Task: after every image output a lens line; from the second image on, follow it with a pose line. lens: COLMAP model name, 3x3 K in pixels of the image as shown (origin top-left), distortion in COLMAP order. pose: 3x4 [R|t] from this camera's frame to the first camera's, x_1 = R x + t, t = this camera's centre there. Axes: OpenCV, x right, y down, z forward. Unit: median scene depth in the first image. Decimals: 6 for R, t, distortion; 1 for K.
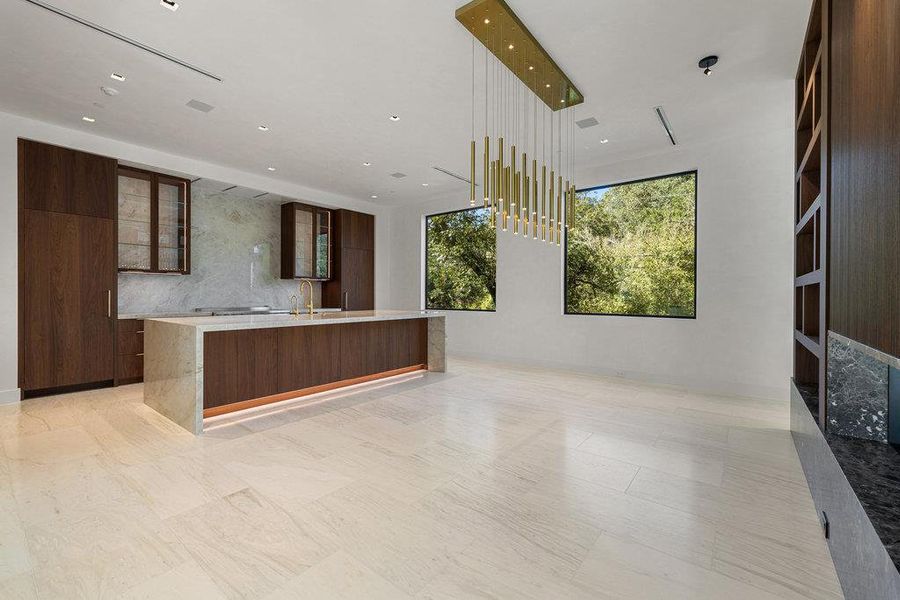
lens RADIAL K [[374.3, 0, 445.9], [0, 374.3, 296.1], [0, 0, 1]] dist [0.001371, 0.000111]
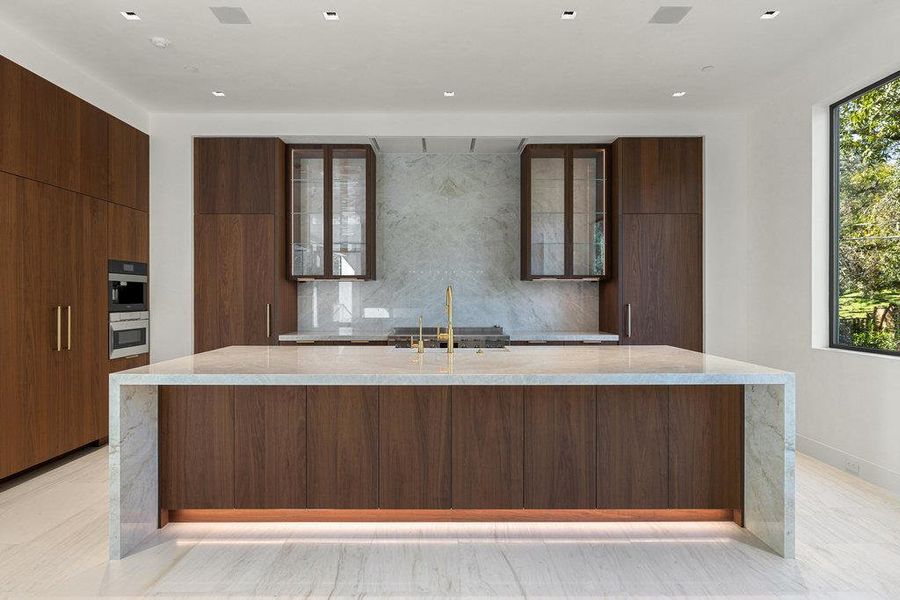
lens RADIAL K [[528.6, 0, 447.9], [0, 528.6, 298.7], [0, 0, 1]] dist [-0.001185, -0.000033]
pose [[0.623424, -0.001912, -0.781881, 0.172667], [0.001108, 0.999998, -0.001562, -0.020095], [0.781883, 0.000108, 0.623425, 0.485576]]
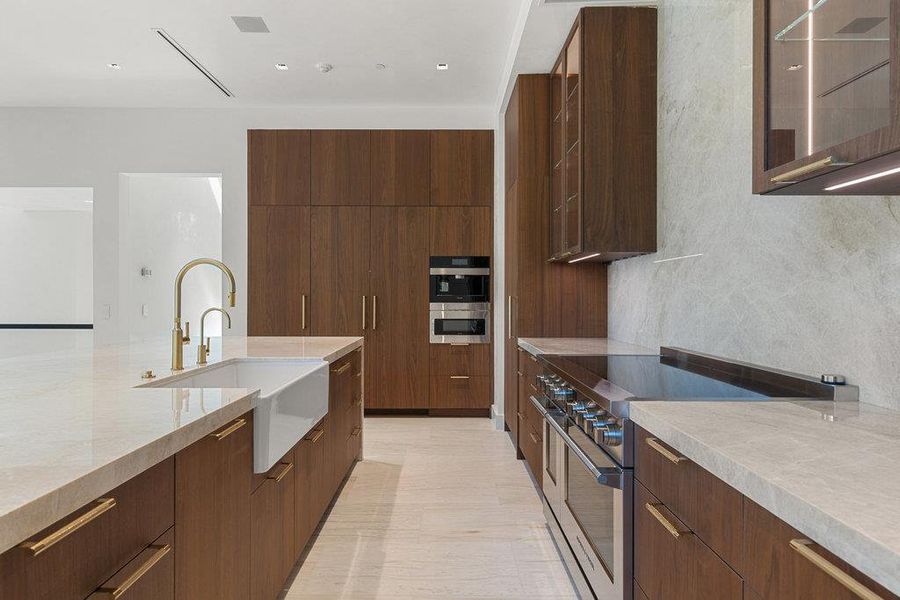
lens RADIAL K [[504.2, 0, 450.0], [0, 504.2, 300.0], [0, 0, 1]] dist [0.001377, 0.000348]
pose [[-0.780791, -0.002143, -0.624789, -0.244684], [-0.007386, 0.999956, 0.005800, -0.010388], [0.624749, 0.009144, -0.780772, 1.285440]]
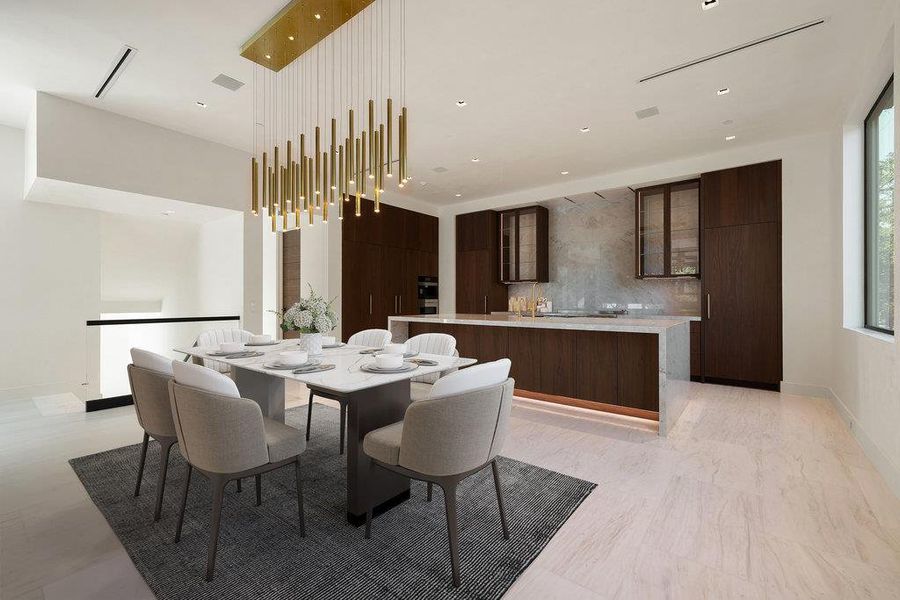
lens RADIAL K [[388.4, 0, 446.8], [0, 388.4, 299.2], [0, 0, 1]] dist [0.001781, 0.000218]
pose [[-0.005115, -0.005077, -0.999974, 0.574372], [-0.003185, 0.999982, -0.005061, 0.006009], [0.999982, 0.003159, -0.005131, 0.686478]]
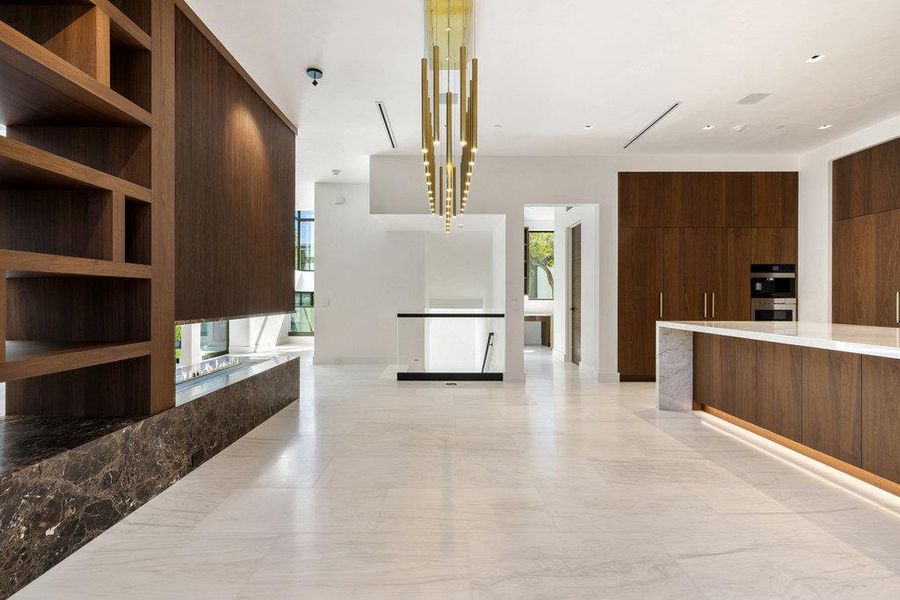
lens RADIAL K [[395.0, 0, 443.6], [0, 395.0, 297.6], [0, 0, 1]] dist [0.002841, 0.000764]
pose [[-0.784945, -0.006638, -0.619530, 0.386835], [-0.007202, 0.999973, -0.001590, 0.004939], [0.619524, 0.003213, -0.784971, 0.865422]]
